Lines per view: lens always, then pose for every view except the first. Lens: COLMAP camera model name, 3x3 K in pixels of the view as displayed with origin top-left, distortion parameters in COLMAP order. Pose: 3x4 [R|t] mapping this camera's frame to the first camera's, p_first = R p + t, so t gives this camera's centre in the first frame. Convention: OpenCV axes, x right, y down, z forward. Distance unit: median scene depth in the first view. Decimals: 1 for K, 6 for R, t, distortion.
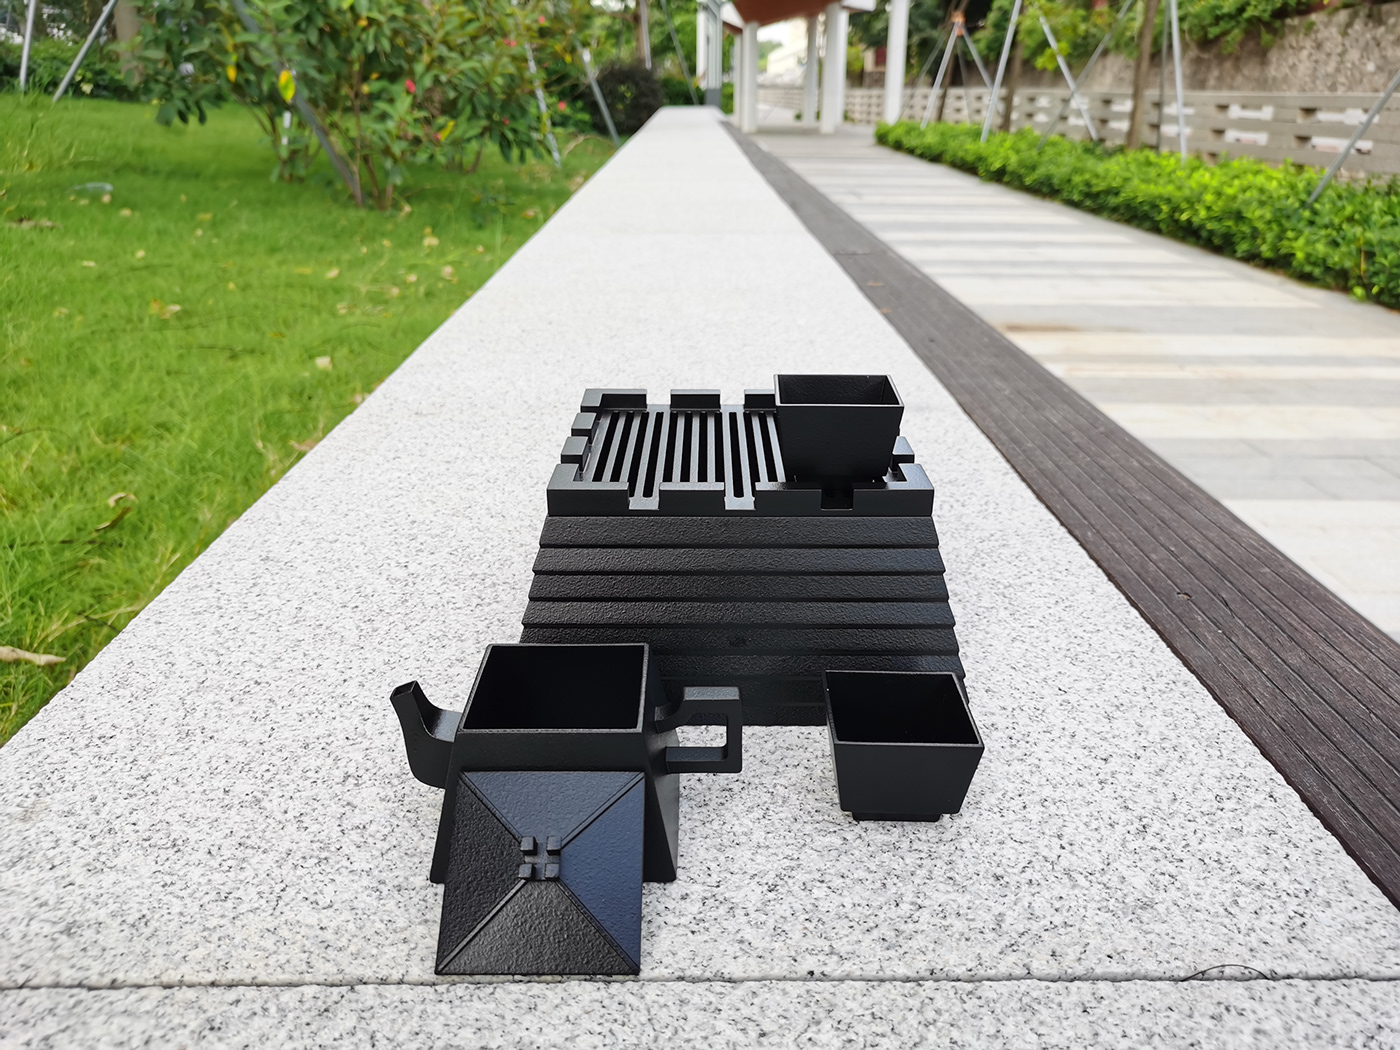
lens RADIAL K [[1118.4, 0, 700.0], [0, 1118.4, 525.0], [0, 0, 1]] dist [-0.004266, -0.015194]
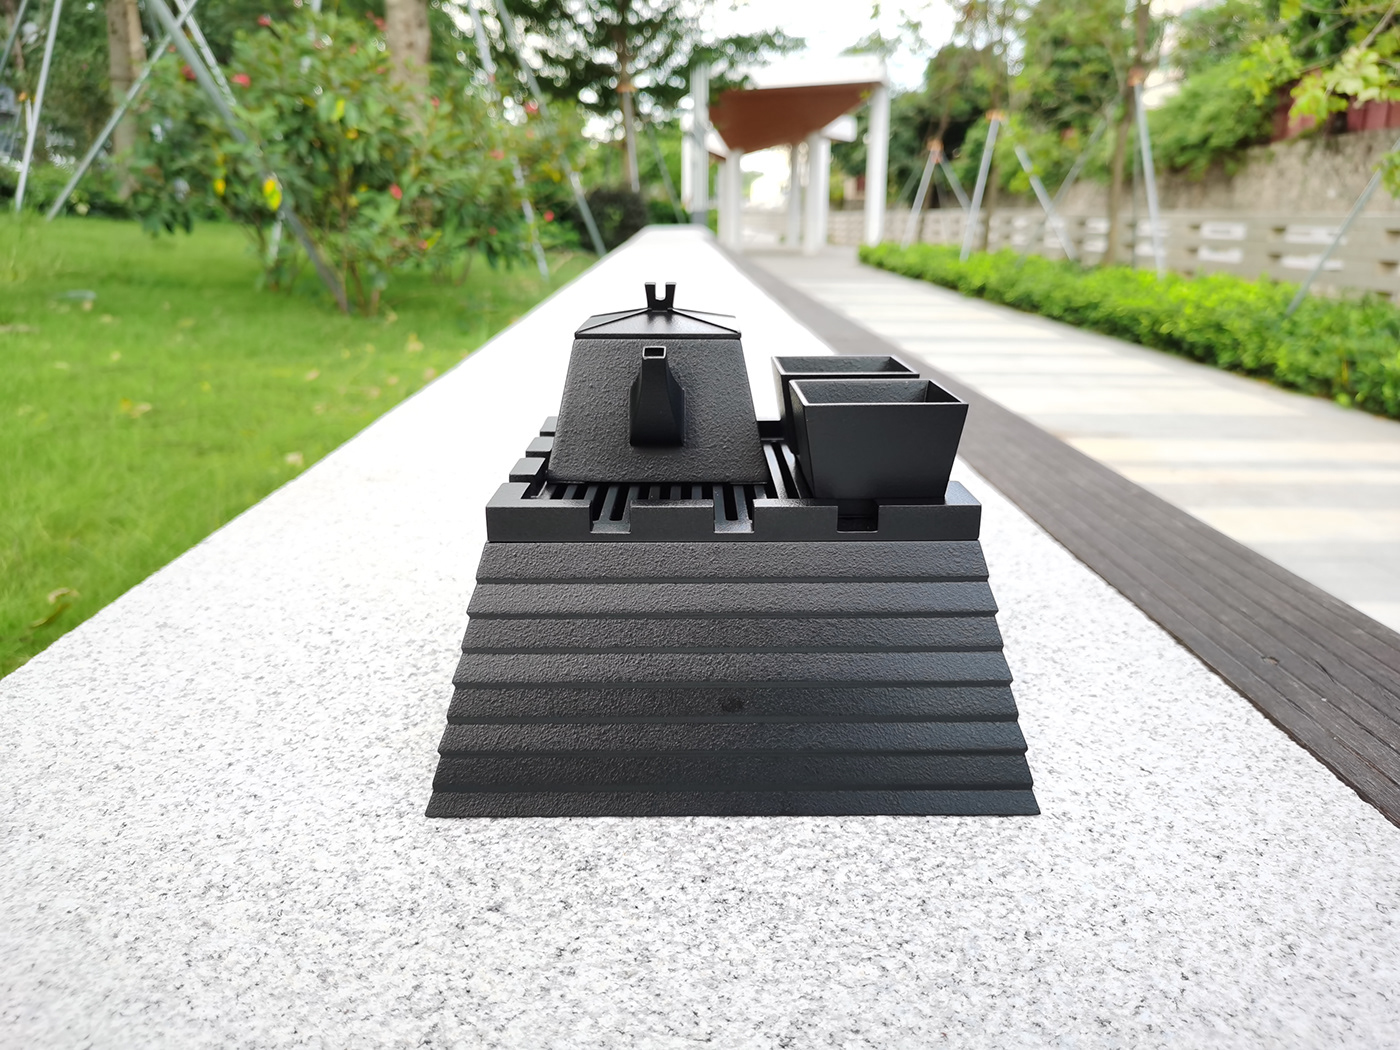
lens RADIAL K [[1118.4, 0, 700.0], [0, 1118.4, 525.0], [0, 0, 1]] dist [-0.004266, -0.015194]
pose [[0.999929, -0.003821, 0.011316, 0.002472], [0.004984, 0.994500, -0.104622, 0.047623], [-0.010854, 0.104671, 0.994448, 0.171013]]
